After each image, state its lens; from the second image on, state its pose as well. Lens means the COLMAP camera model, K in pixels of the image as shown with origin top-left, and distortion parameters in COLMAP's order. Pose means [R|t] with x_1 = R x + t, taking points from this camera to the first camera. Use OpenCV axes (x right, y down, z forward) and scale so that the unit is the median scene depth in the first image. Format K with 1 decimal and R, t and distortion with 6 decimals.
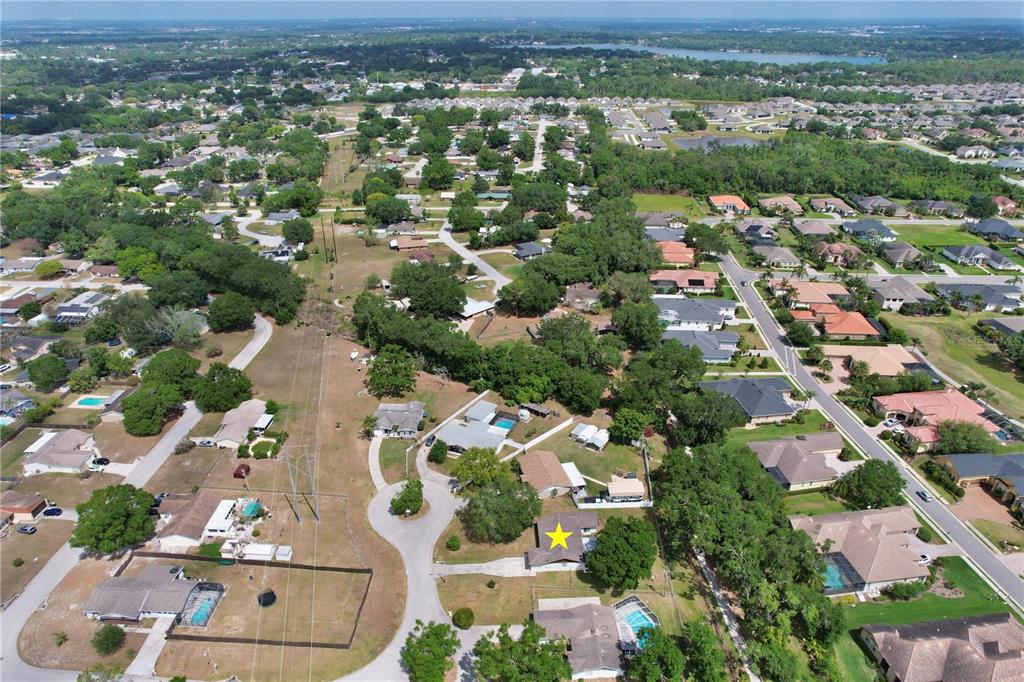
lens RADIAL K [[650.0, 0, 510.9], [0, 650.0, 353.4], [0, 0, 1]] dist [-0.070563, 0.061650]
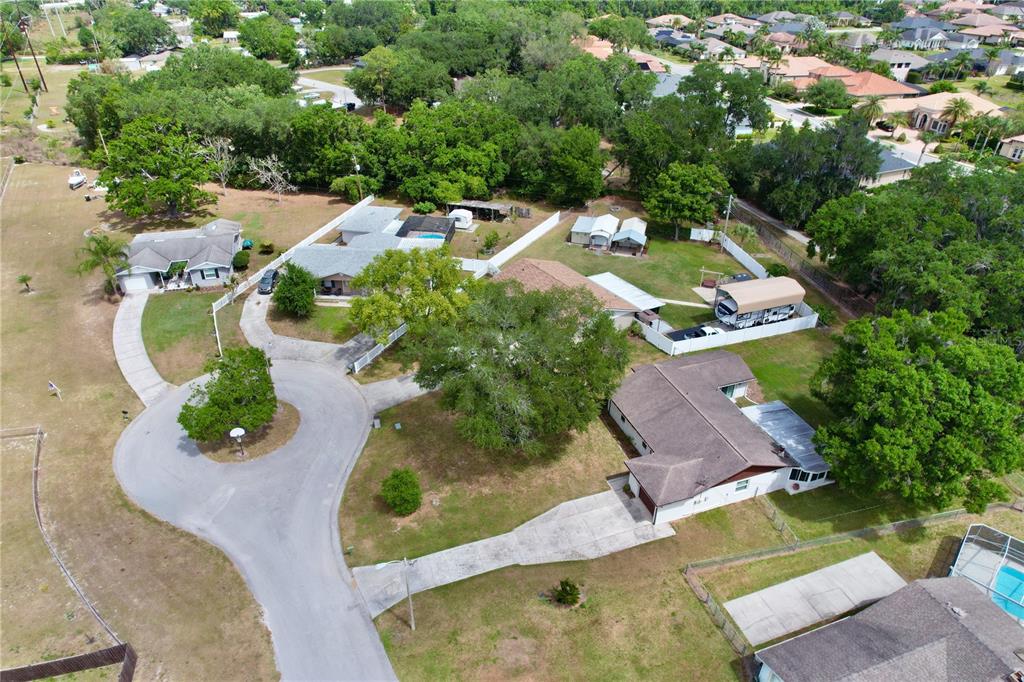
lens RADIAL K [[650.0, 0, 510.9], [0, 650.0, 353.4], [0, 0, 1]] dist [-0.070563, 0.061650]
pose [[0.955348, -0.152103, 0.253330, -0.087194], [0.133718, 0.987071, 0.088378, 0.165495], [-0.263497, -0.050557, 0.963334, 0.550545]]
